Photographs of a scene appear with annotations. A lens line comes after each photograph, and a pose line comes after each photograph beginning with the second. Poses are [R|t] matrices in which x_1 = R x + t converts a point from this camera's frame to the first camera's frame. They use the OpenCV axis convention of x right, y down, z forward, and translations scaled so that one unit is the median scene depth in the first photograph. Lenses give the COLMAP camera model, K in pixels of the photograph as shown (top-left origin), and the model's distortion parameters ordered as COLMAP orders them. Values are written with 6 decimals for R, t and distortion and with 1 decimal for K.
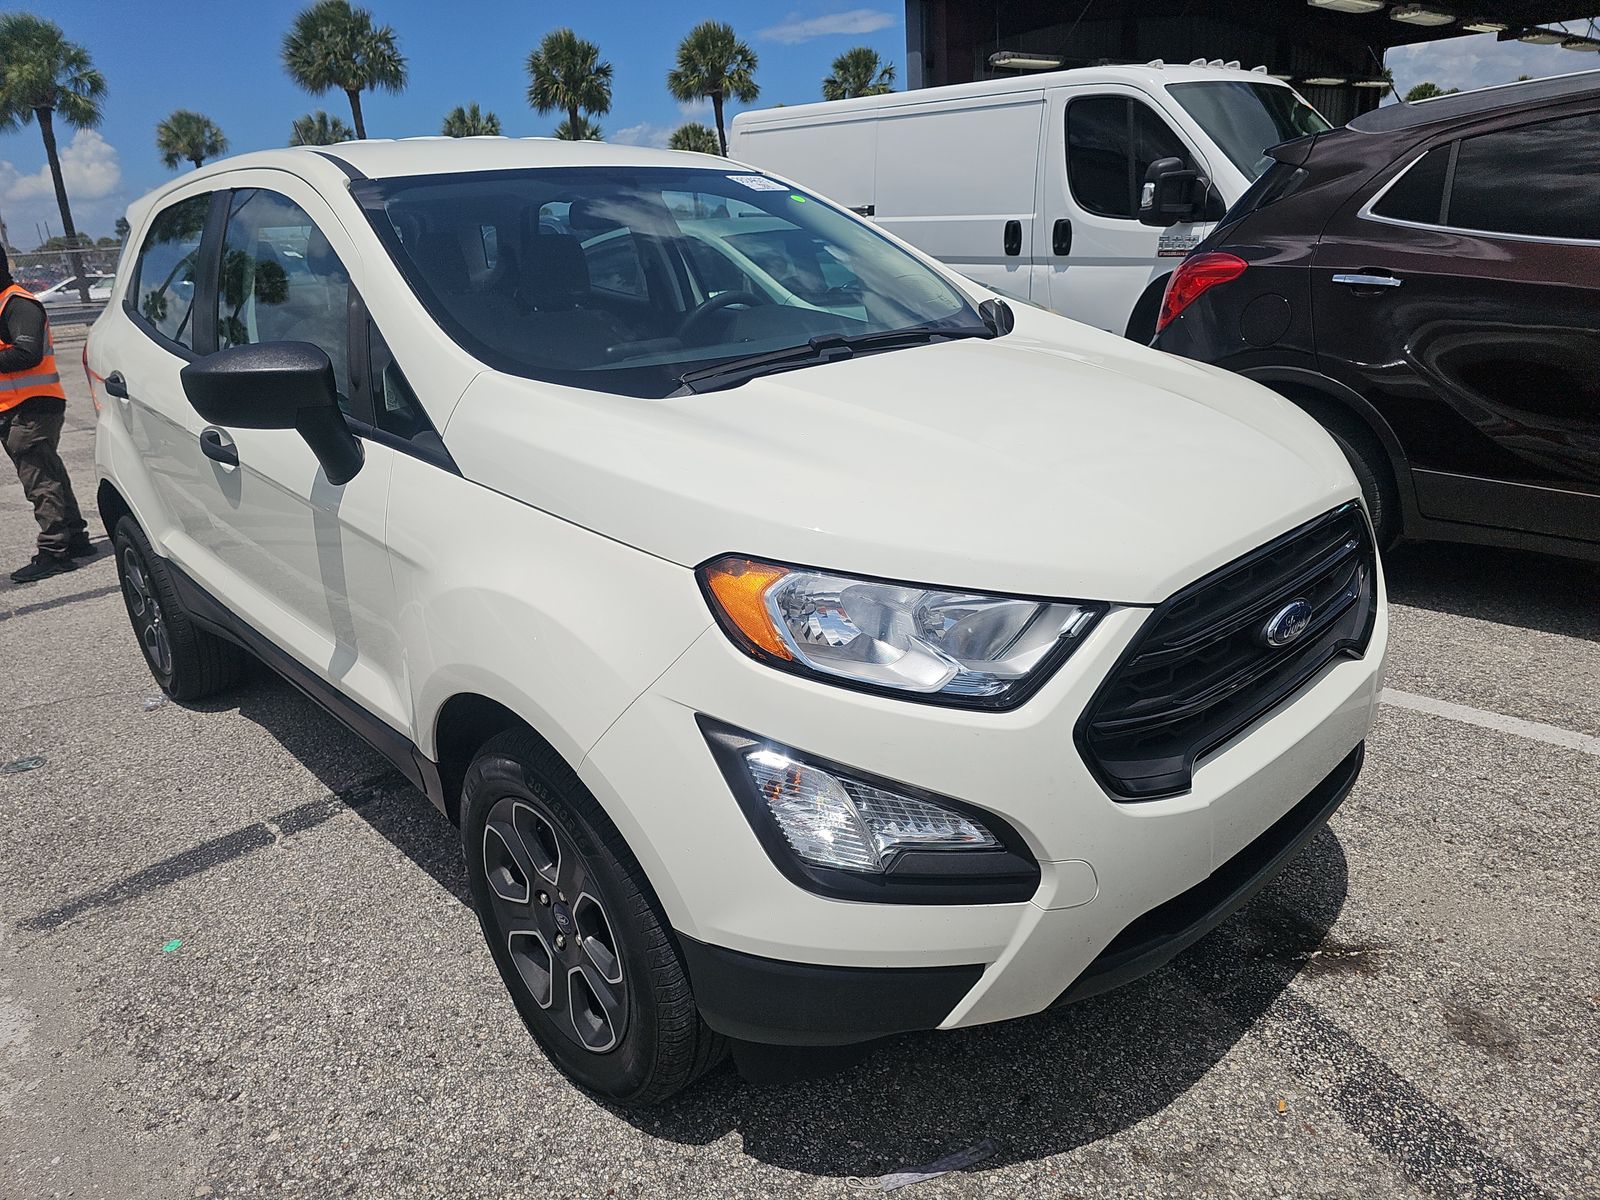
lens RADIAL K [[1078.8, 0, 800.0], [0, 1078.8, 600.0], [0, 0, 1]] dist [0.025500, -0.027050]
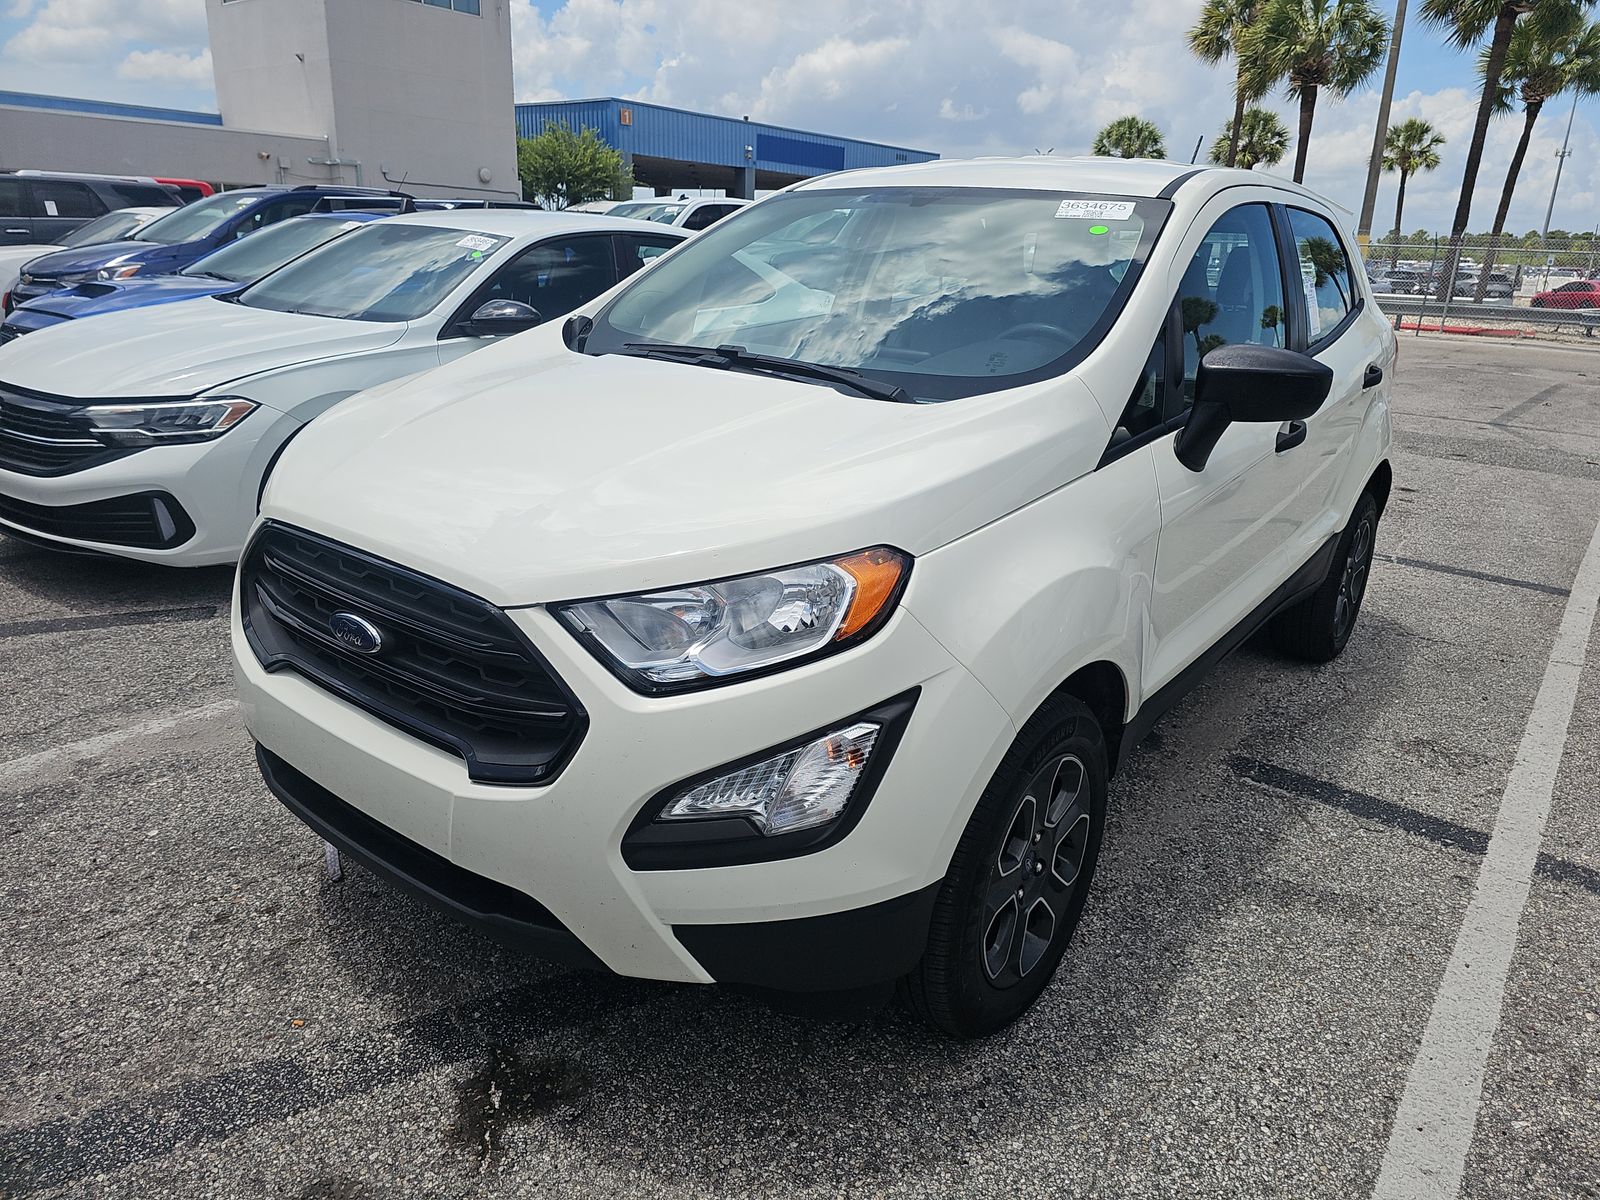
lens RADIAL K [[1078.8, 0, 800.0], [0, 1078.8, 600.0], [0, 0, 1]] dist [0.025500, -0.027050]
pose [[0.133331, 0.377246, -0.916465, 1.129489], [-0.372434, 0.876016, 0.306413, -0.377785], [0.918431, 0.300469, 0.257299, 0.859625]]
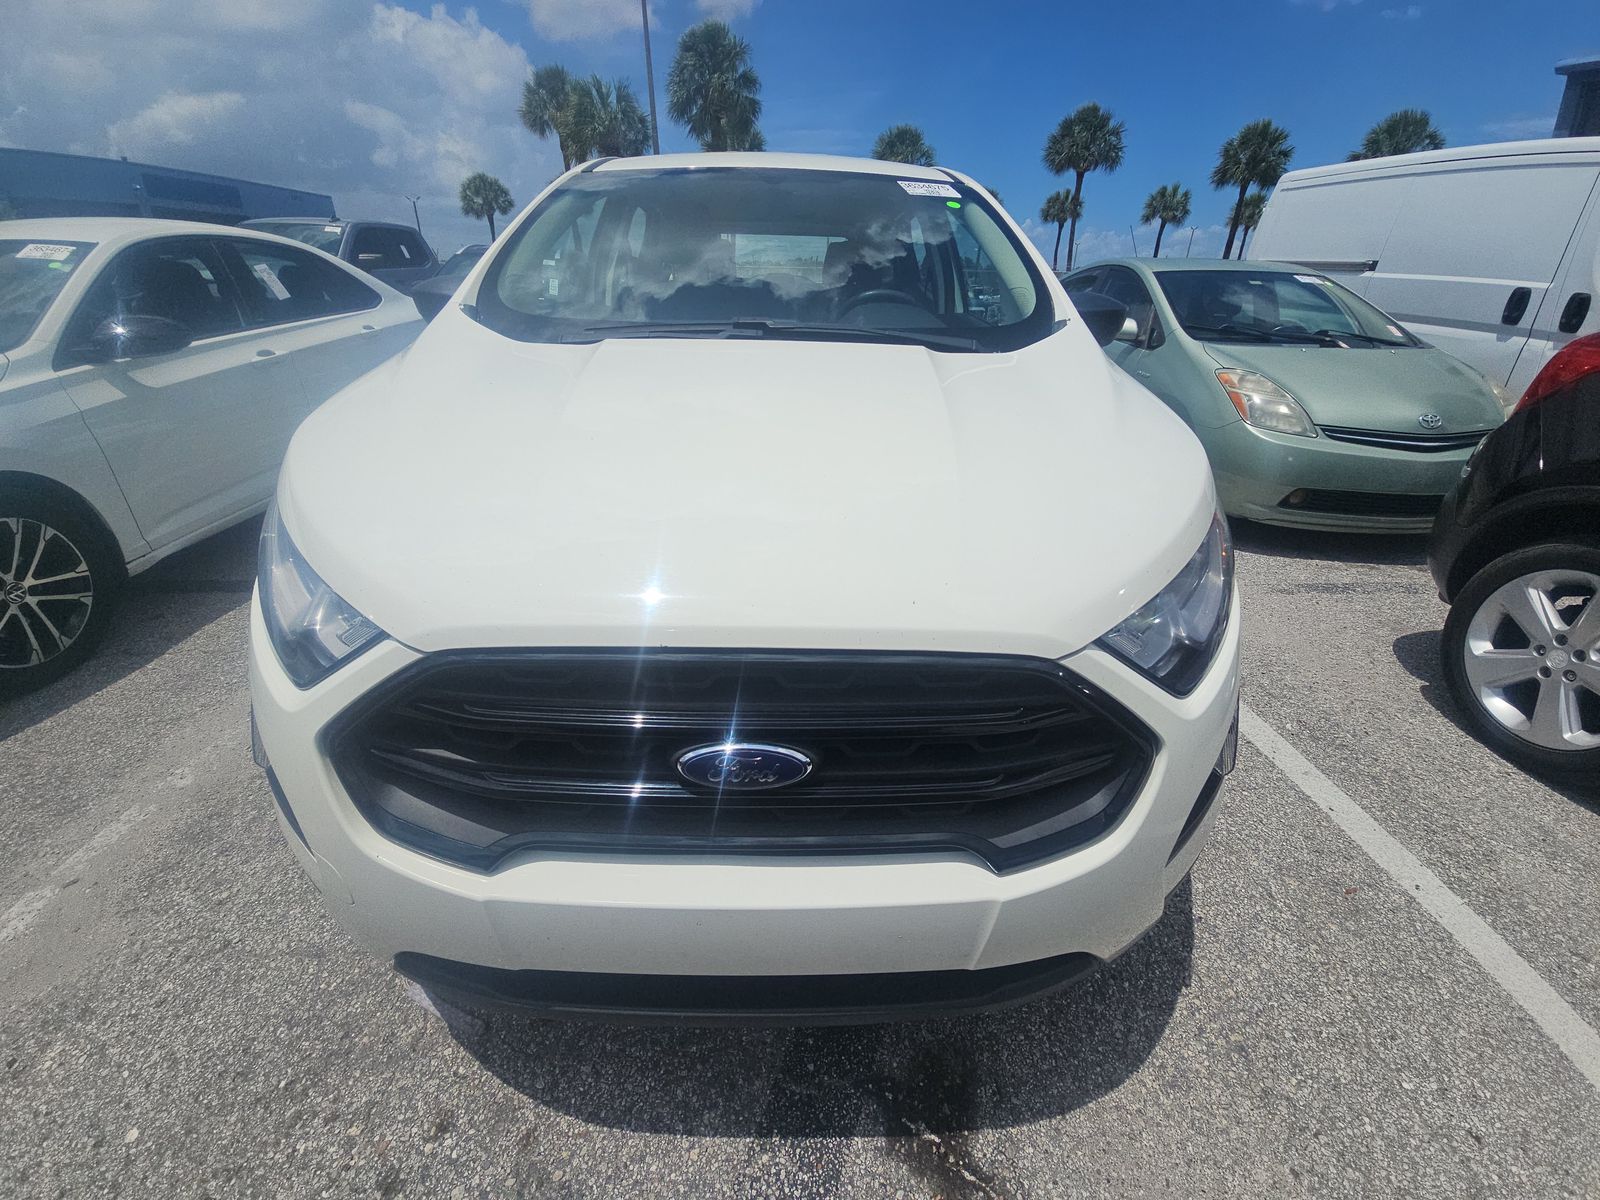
lens RADIAL K [[649.2, 0, 800.0], [0, 649.2, 600.0], [0, 0, 1]] dist [0.038588, -0.023410]
pose [[0.730021, 0.362708, -0.579235, 0.533904], [-0.284346, 0.931903, 0.225177, -0.146846], [0.621464, 0.000319, 0.783443, 0.521880]]
